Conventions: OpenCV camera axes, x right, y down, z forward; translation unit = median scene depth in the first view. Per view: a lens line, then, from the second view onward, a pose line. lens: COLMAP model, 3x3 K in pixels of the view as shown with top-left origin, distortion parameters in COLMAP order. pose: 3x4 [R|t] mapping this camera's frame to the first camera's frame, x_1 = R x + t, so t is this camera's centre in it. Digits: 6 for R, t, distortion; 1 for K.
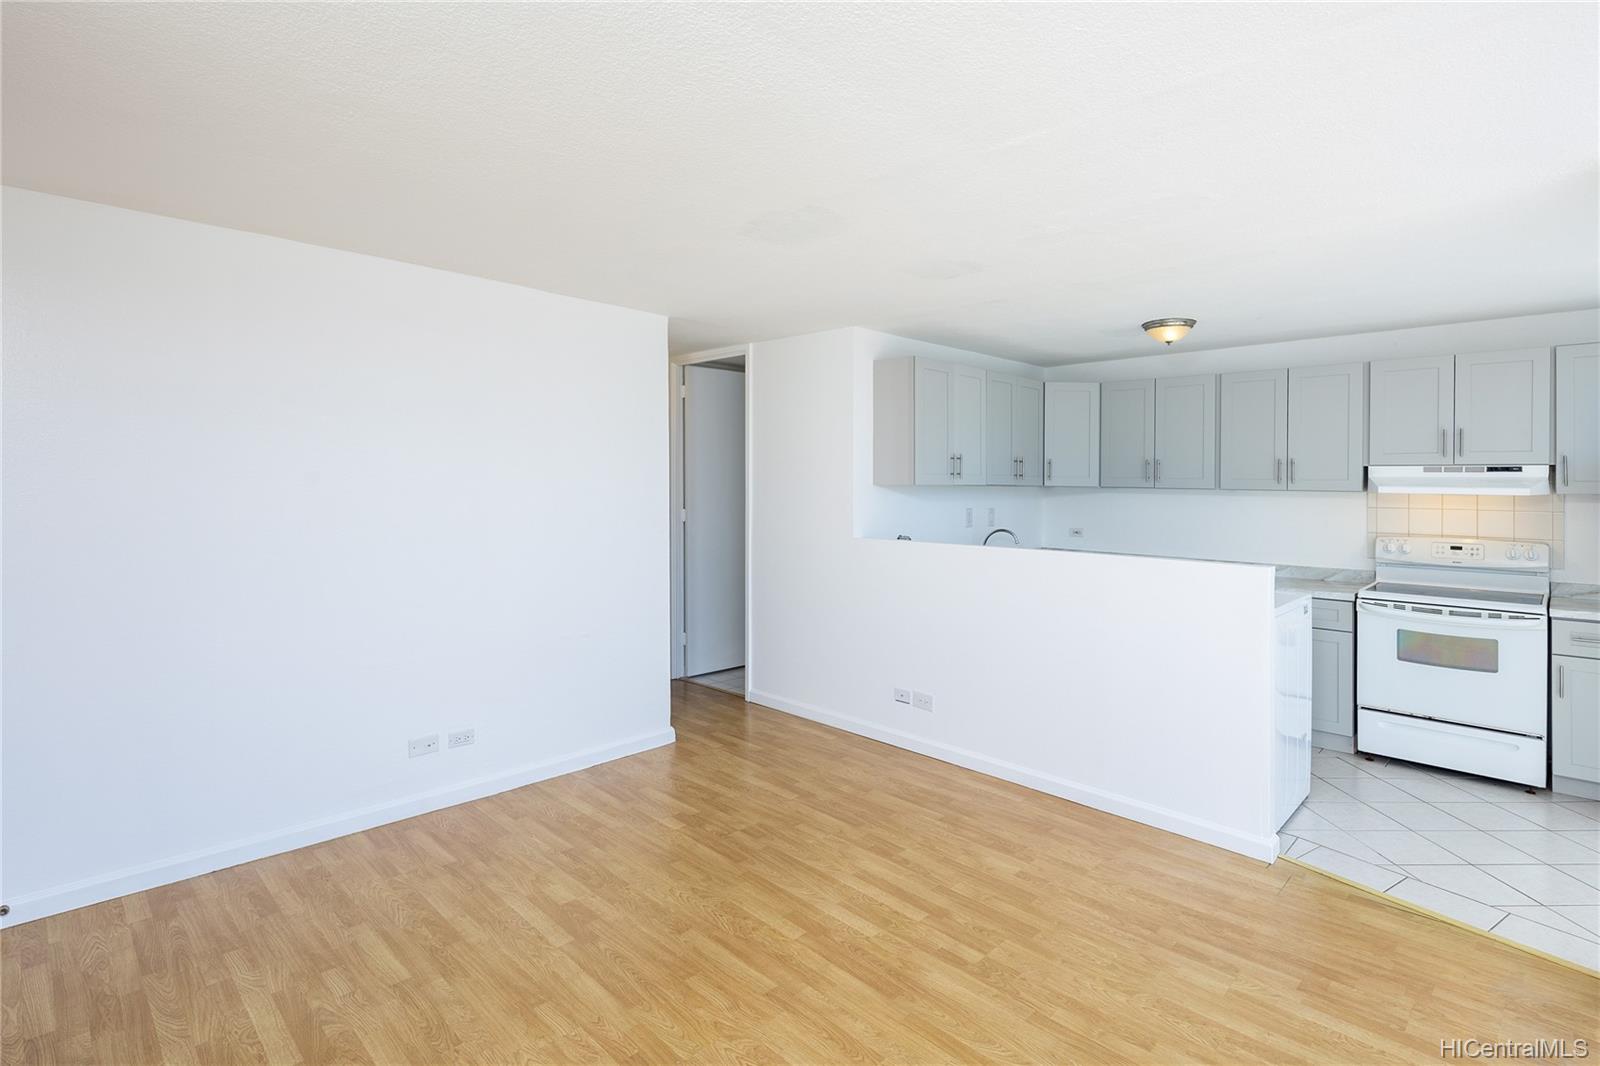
lens RADIAL K [[770.6, 0, 793.3], [0, 770.6, 477.9], [0, 0, 1]] dist [0.005983, -0.004506]
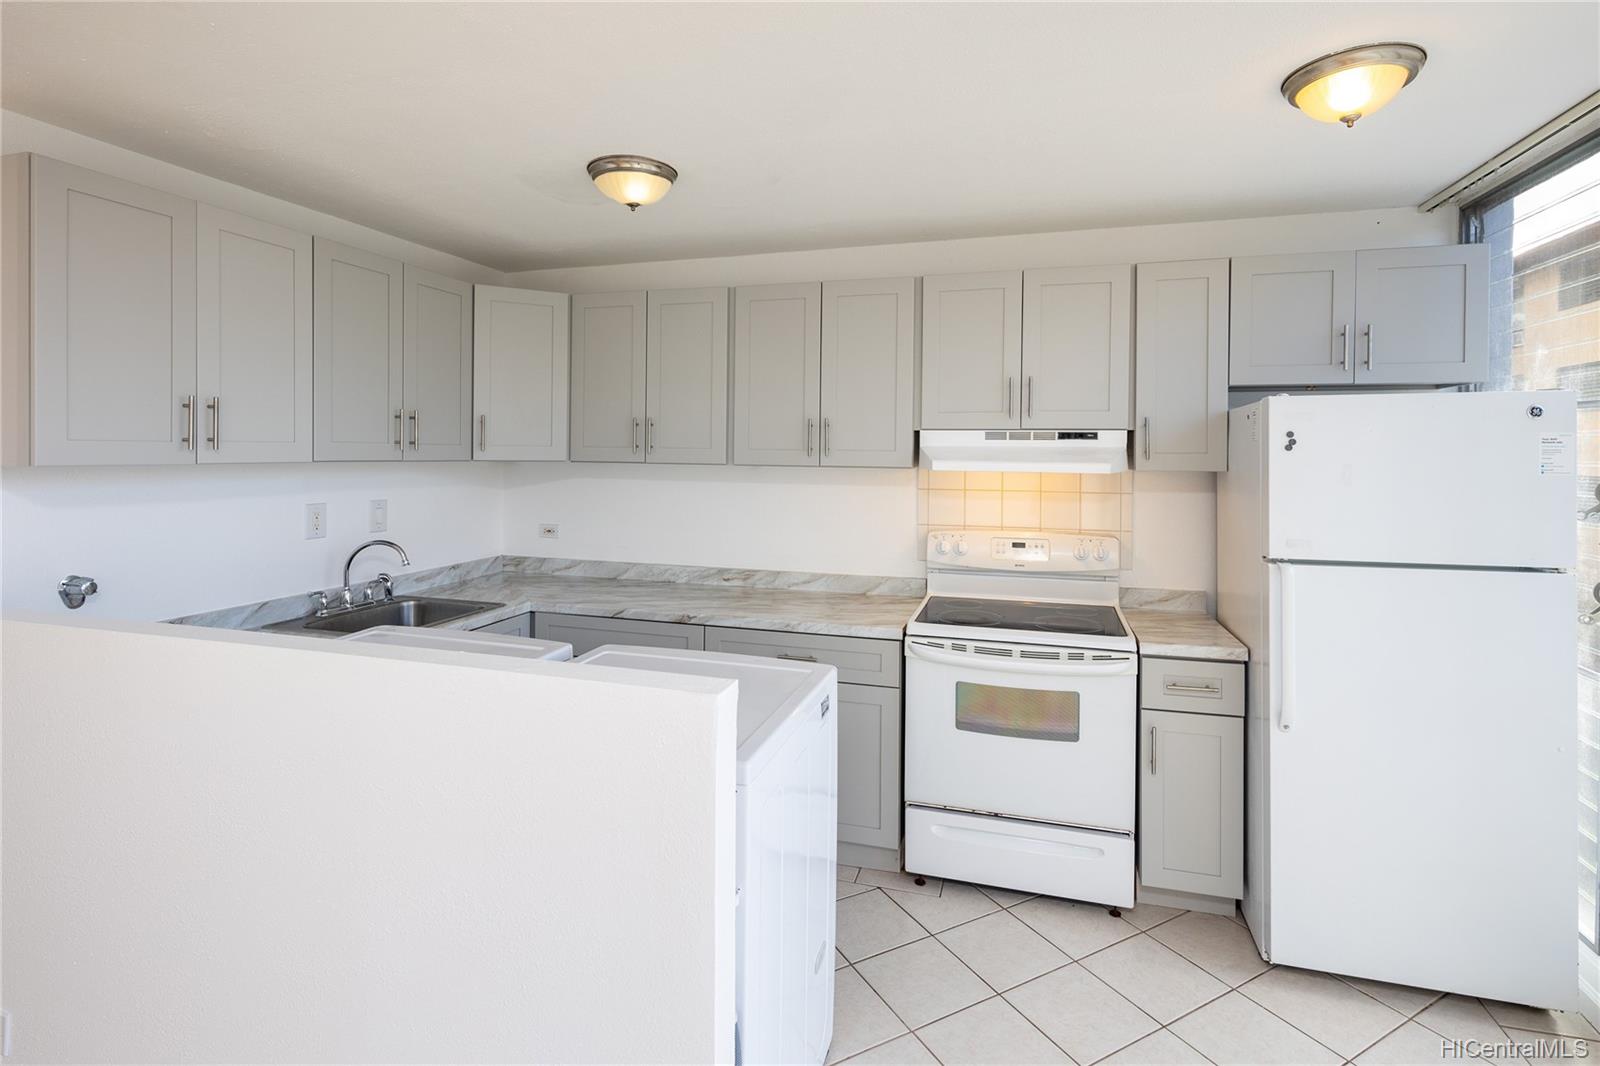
lens RADIAL K [[770.6, 0, 775.7], [0, 770.6, 465.9], [0, 0, 1]] dist [0.005983, -0.004506]
pose [[0.893106, -0.008442, 0.449767, 0.356240], [-0.002640, 0.999708, 0.024007, -0.000181], [-0.449839, -0.022629, 0.892823, 0.492967]]
